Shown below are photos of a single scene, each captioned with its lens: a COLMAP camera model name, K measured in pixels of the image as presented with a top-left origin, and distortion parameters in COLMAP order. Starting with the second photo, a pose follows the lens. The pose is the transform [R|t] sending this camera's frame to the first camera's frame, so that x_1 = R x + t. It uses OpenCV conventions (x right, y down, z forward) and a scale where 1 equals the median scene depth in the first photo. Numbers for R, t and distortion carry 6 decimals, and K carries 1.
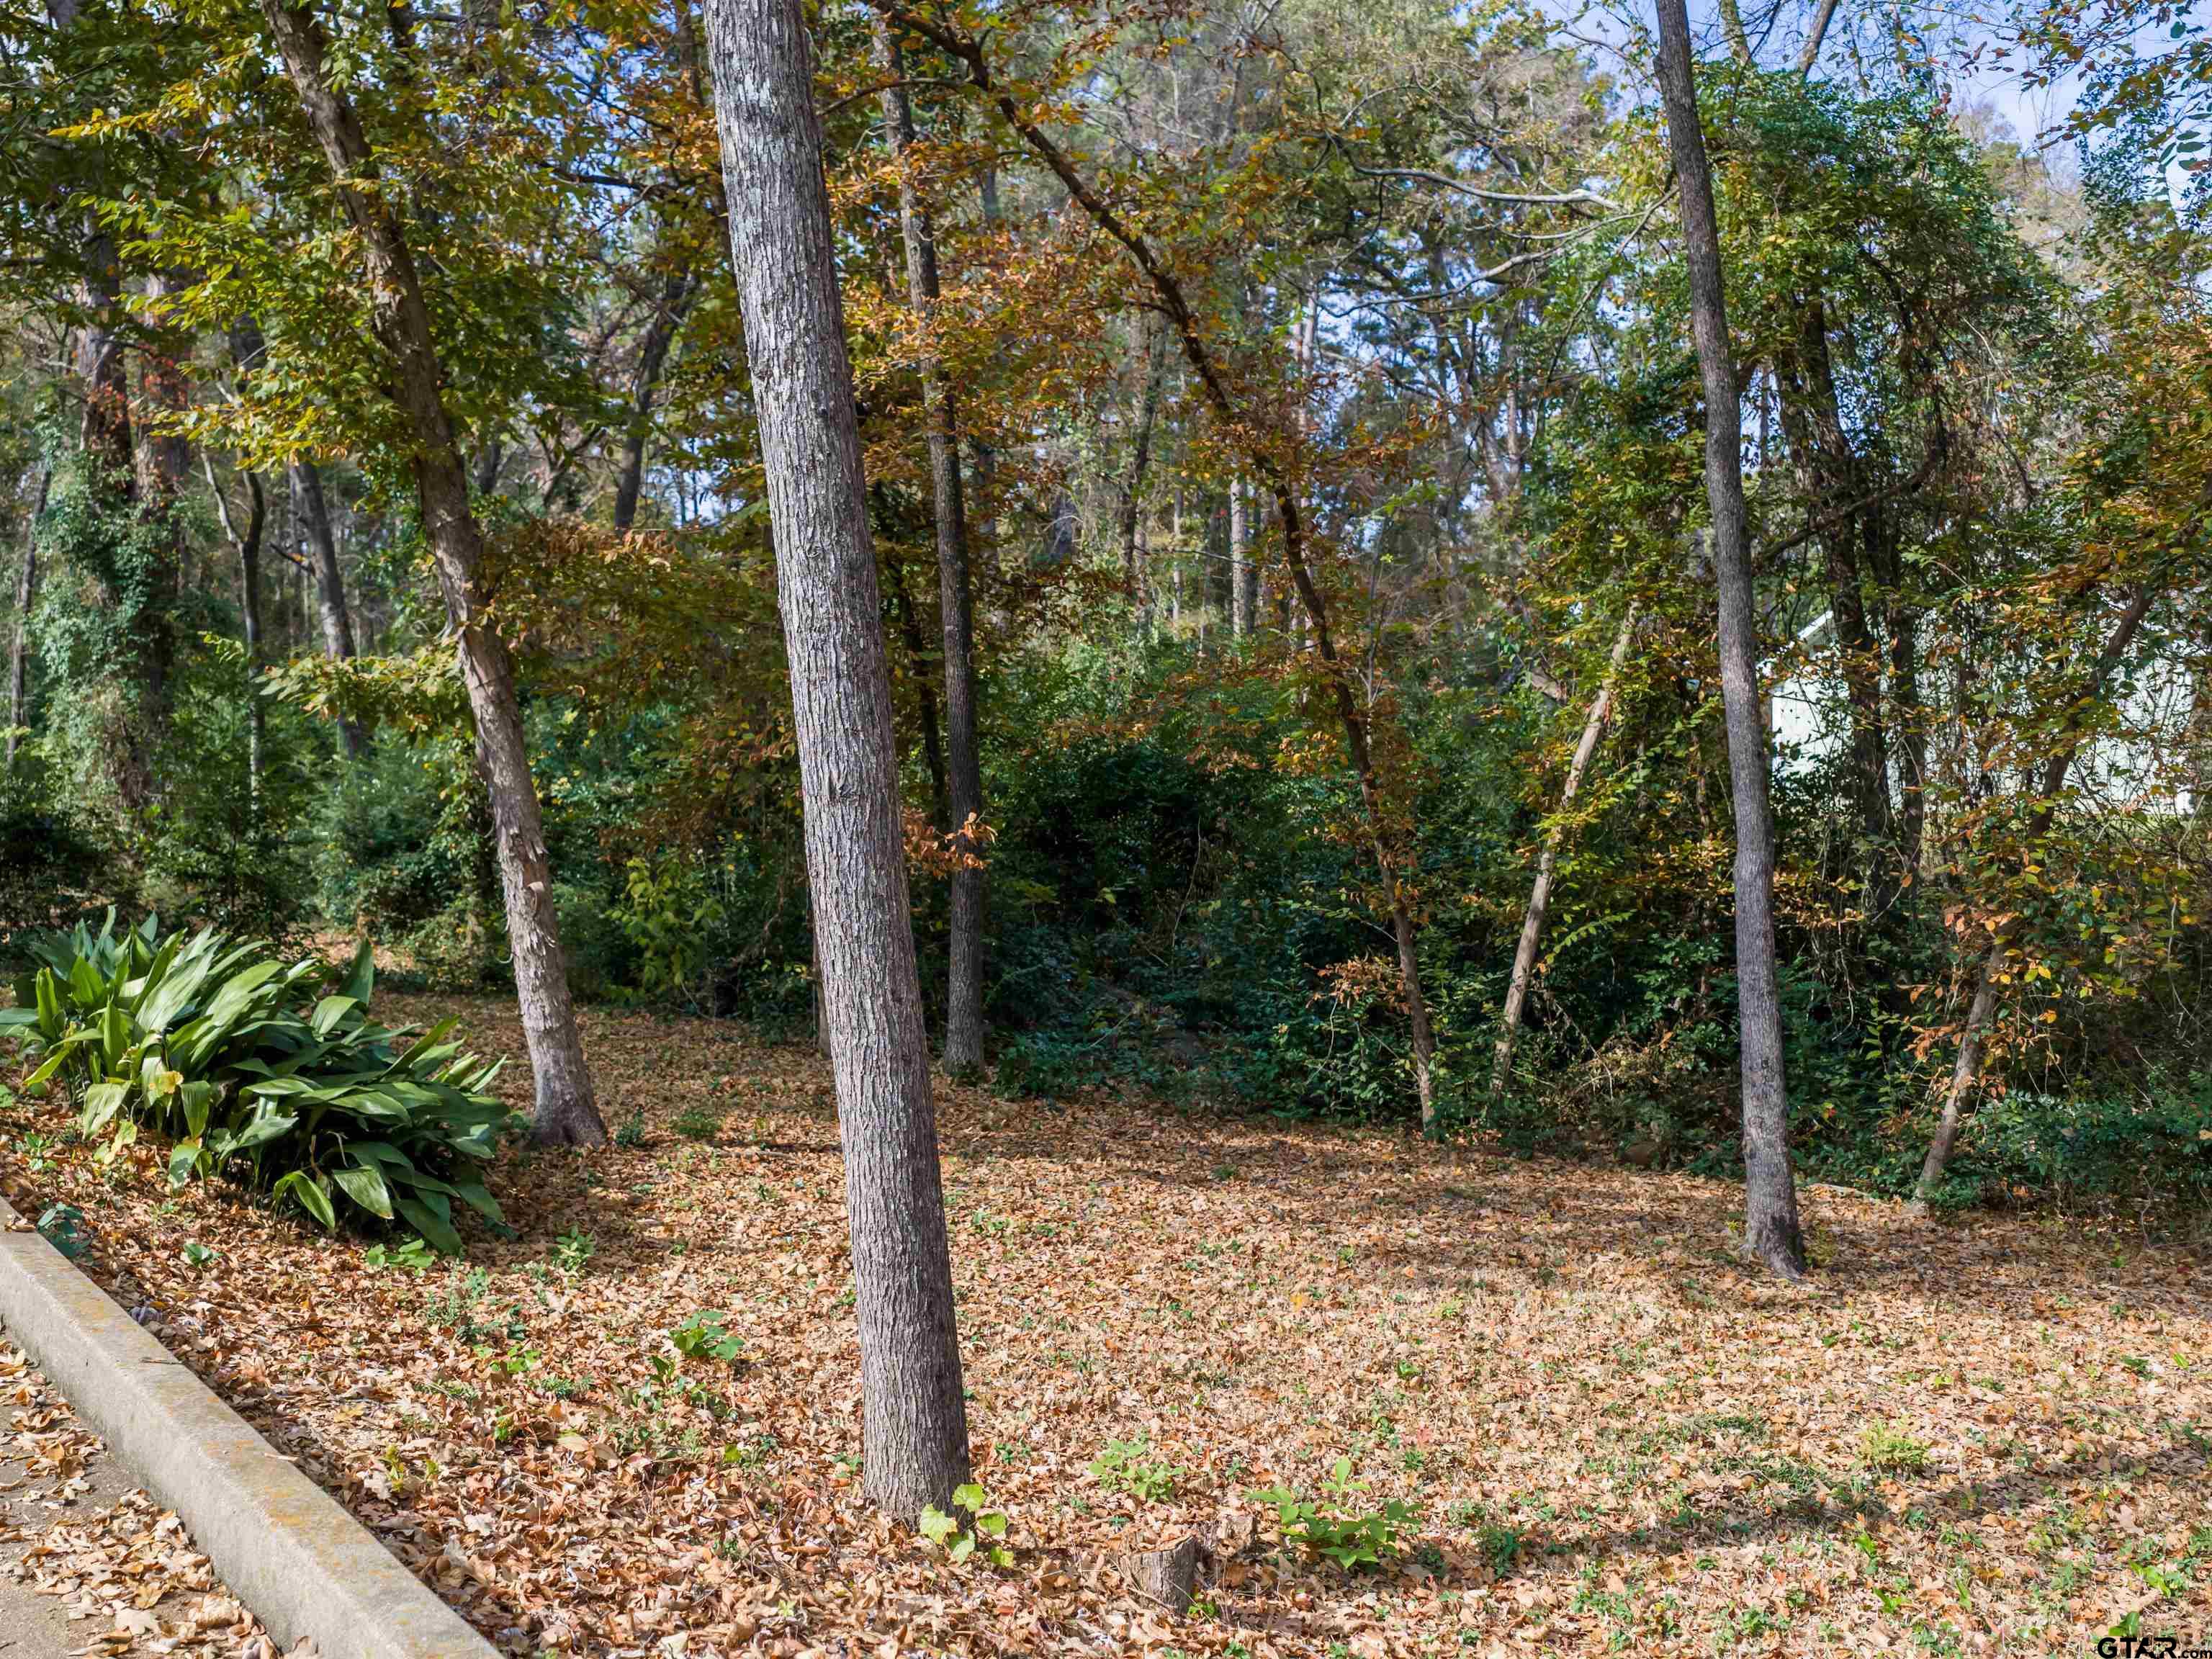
lens RADIAL K [[1574.8, 0, 1105.3], [0, 1574.8, 875.1], [0, 0, 1]] dist [-0.000002, -0.002177]
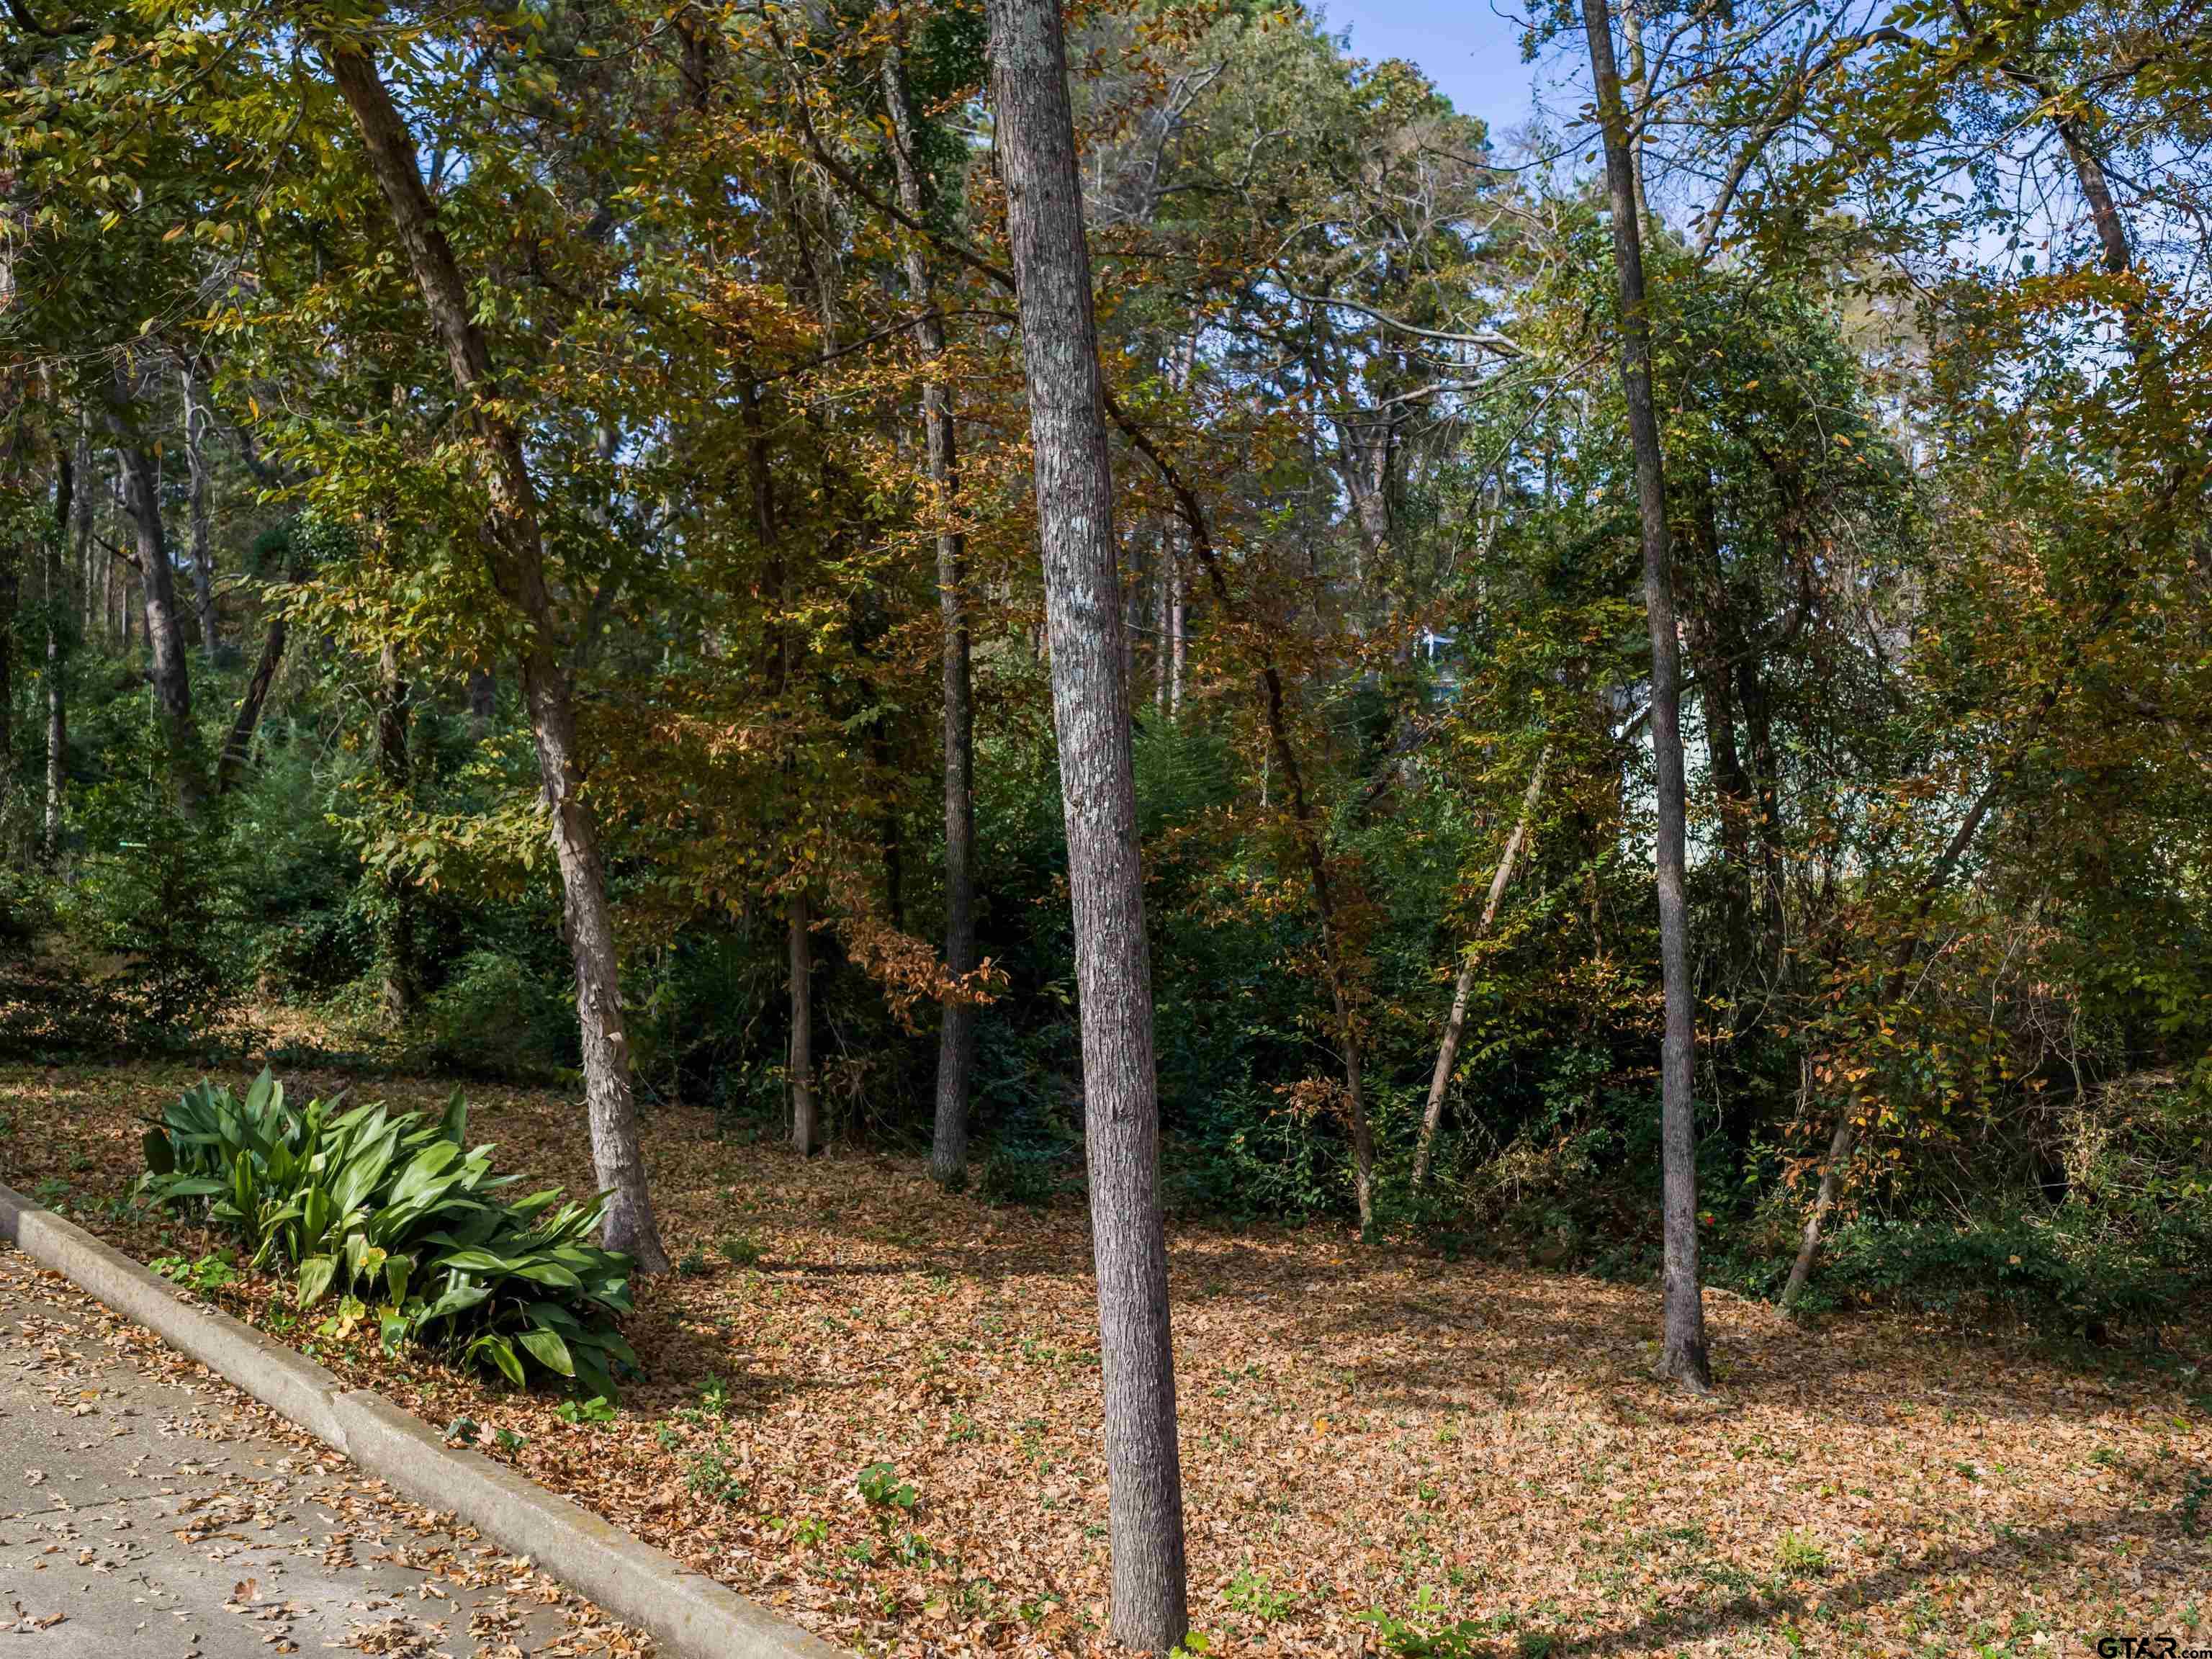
lens RADIAL K [[1717.5, 0, 1106.0], [0, 1717.5, 829.5], [0, 0, 1]] dist [0.010390, -0.018181]
pose [[0.989843, 0.033340, 0.138199, -0.226067], [-0.033449, 0.999439, -0.001534, -0.168943], [-0.138173, -0.003104, 0.990403, -0.258506]]
